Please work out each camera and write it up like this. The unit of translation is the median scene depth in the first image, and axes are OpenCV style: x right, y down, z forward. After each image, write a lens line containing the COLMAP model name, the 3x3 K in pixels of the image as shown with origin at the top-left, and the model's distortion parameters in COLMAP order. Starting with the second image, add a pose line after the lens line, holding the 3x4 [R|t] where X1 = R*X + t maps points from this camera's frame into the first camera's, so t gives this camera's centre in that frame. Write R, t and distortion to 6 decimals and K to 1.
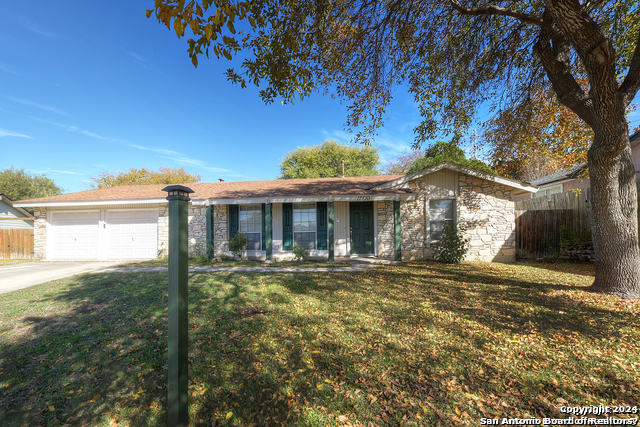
lens RADIAL K [[233.6, 0, 319.3], [0, 233.6, 209.1], [0, 0, 1]] dist [0.005542, -0.002148]
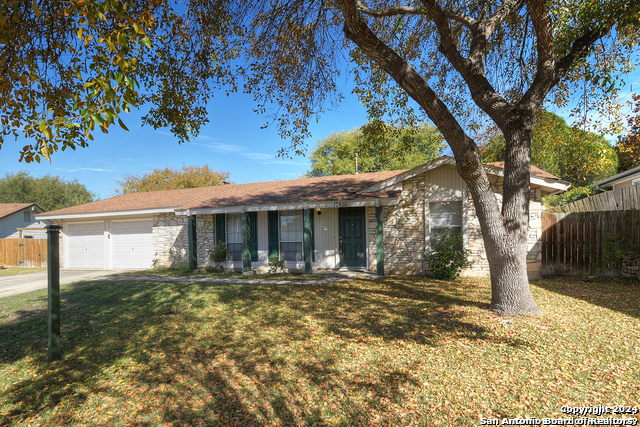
lens RADIAL K [[308.0, 0, 321.9], [0, 308.0, 215.7], [0, 0, 1]] dist [0.003419, 0.003630]
pose [[0.978367, -0.020663, -0.205843, 0.317077], [0.025892, 0.999406, 0.022742, -0.029490], [0.205251, -0.027580, 0.978321, -0.145591]]
